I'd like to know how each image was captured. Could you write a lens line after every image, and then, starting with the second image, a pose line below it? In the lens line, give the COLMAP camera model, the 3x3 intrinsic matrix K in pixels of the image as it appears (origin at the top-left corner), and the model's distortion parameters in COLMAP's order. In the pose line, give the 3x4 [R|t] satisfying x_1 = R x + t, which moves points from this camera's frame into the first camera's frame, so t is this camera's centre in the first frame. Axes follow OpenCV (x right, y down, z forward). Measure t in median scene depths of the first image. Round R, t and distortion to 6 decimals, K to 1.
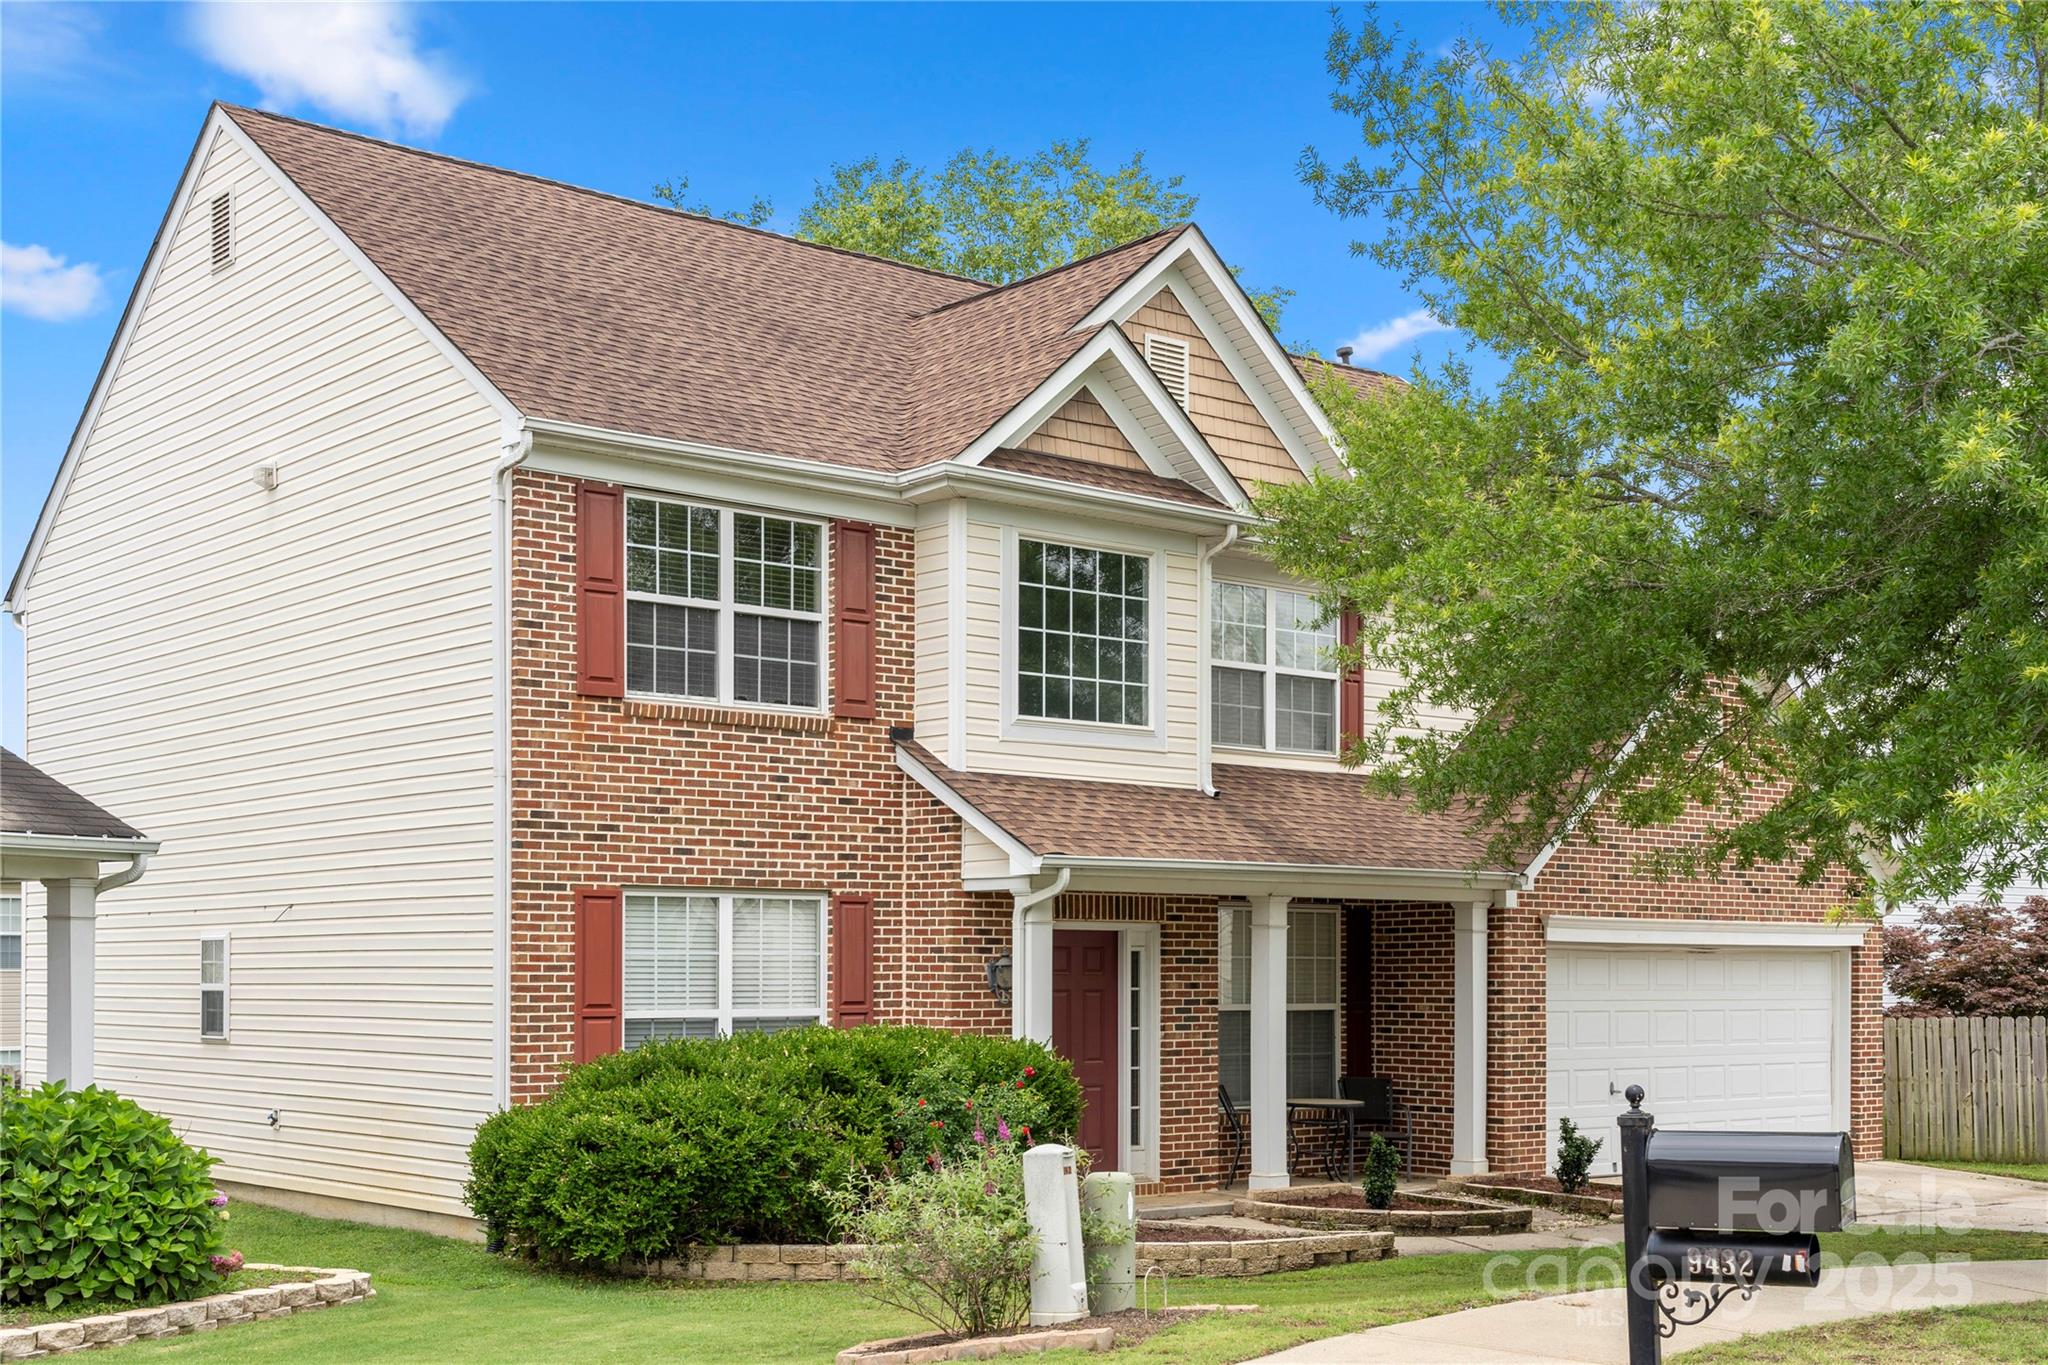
lens RADIAL K [[2474.3, 0, 1027.1], [0, 2474.3, 879.4], [0, 0, 1]] dist [-0.002706, 0.014461]
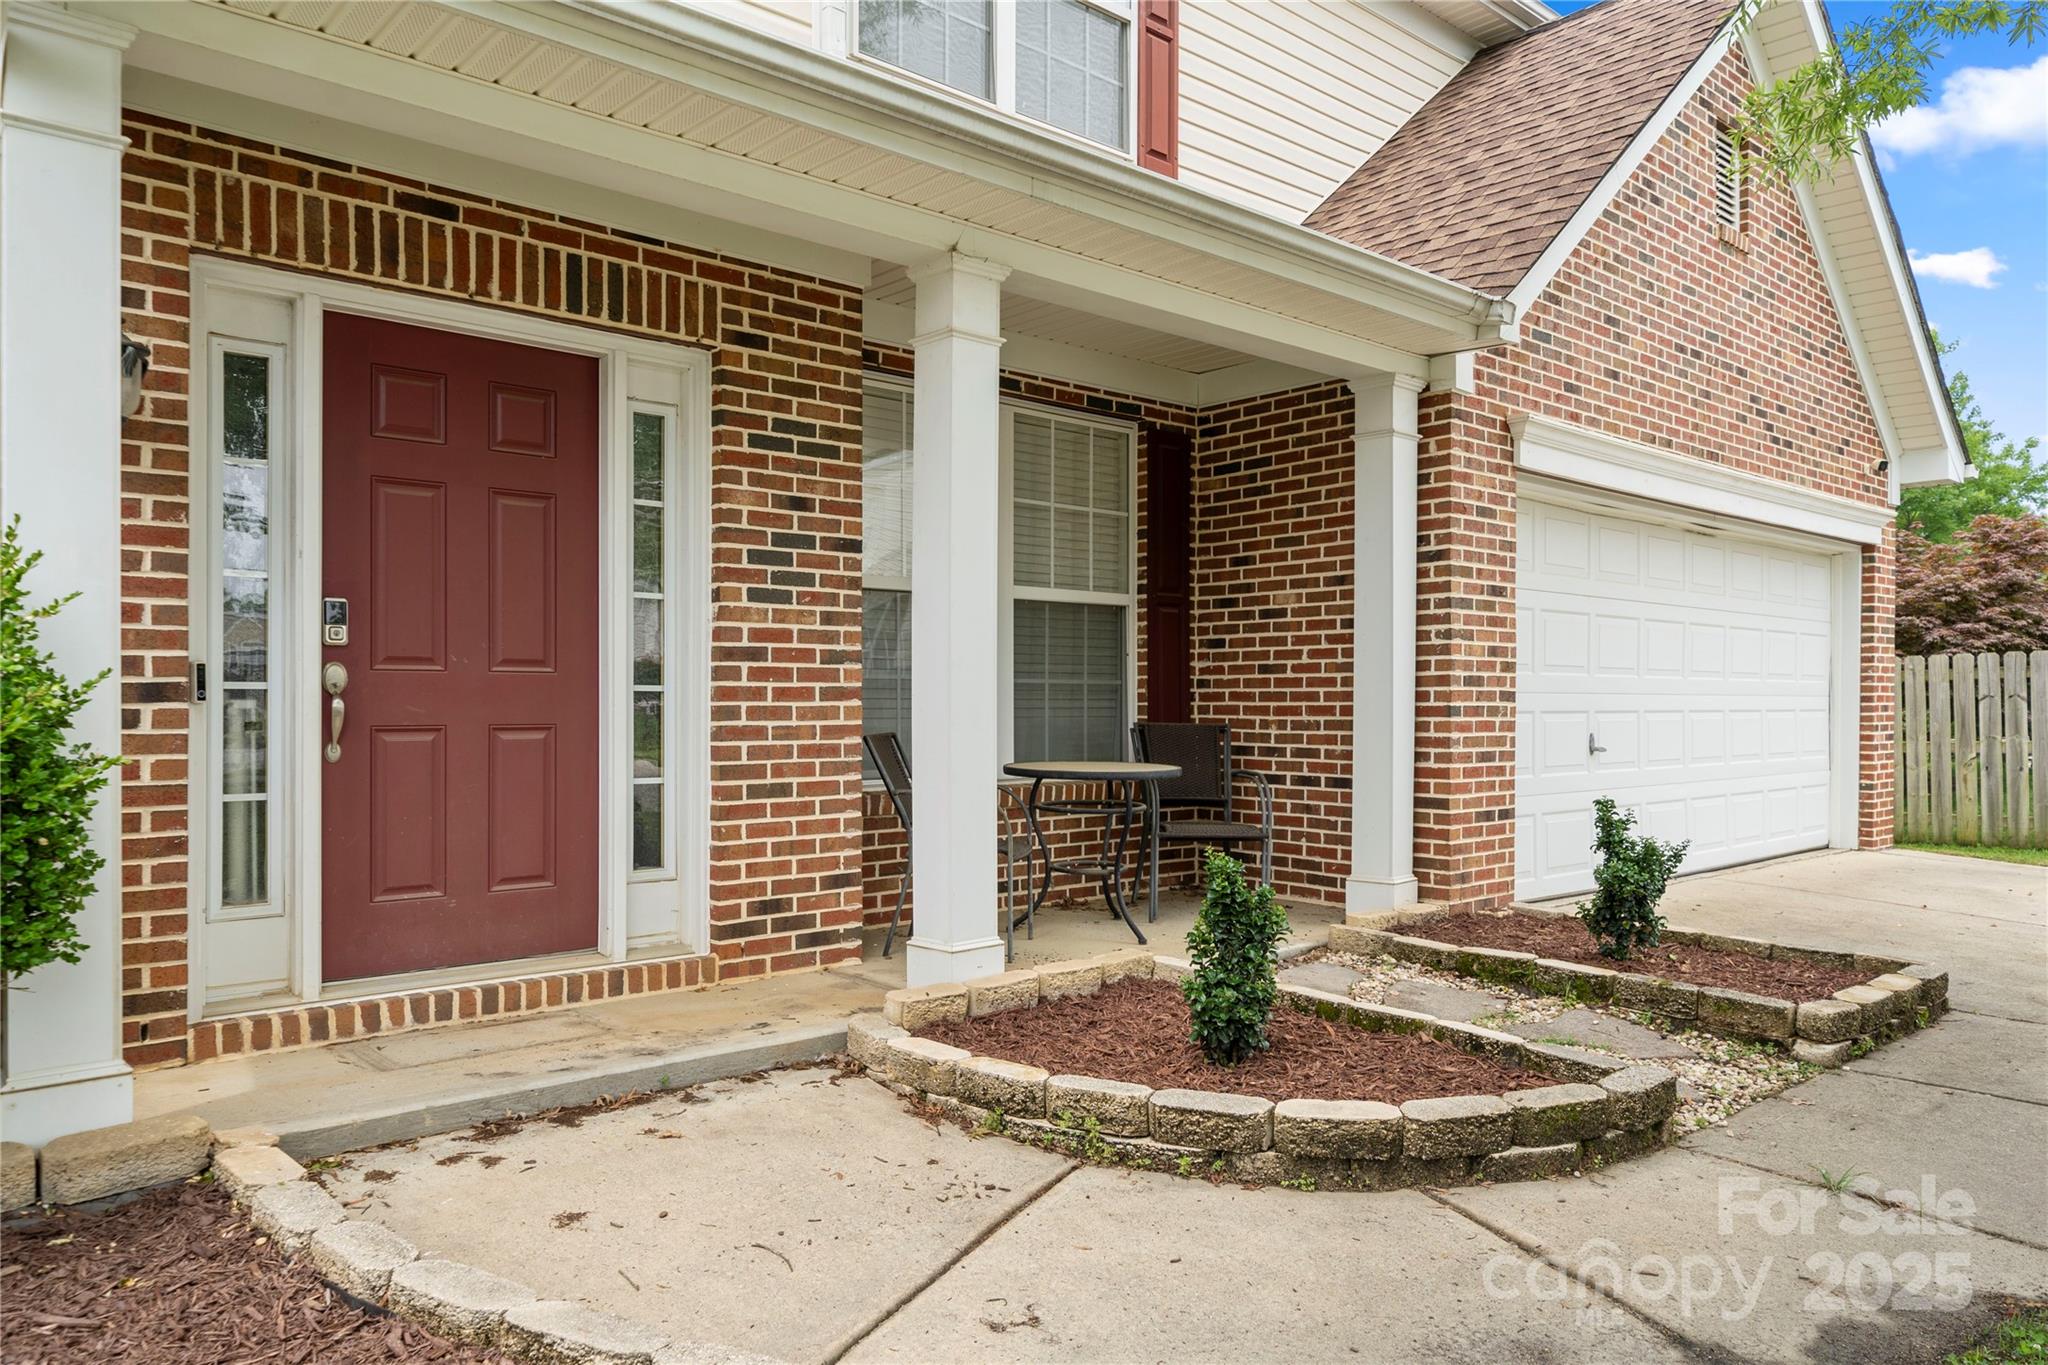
lens RADIAL K [[1411.2, 0, 1024.0], [0, 1411.2, 682.5], [0, 0, 1]] dist [-0.026550, -0.000179]
pose [[0.999334, -0.000372, 0.036479, 0.093019], [-0.000580, 0.999659, 0.026101, 0.064597], [-0.036476, -0.026105, 0.998994, 0.707798]]
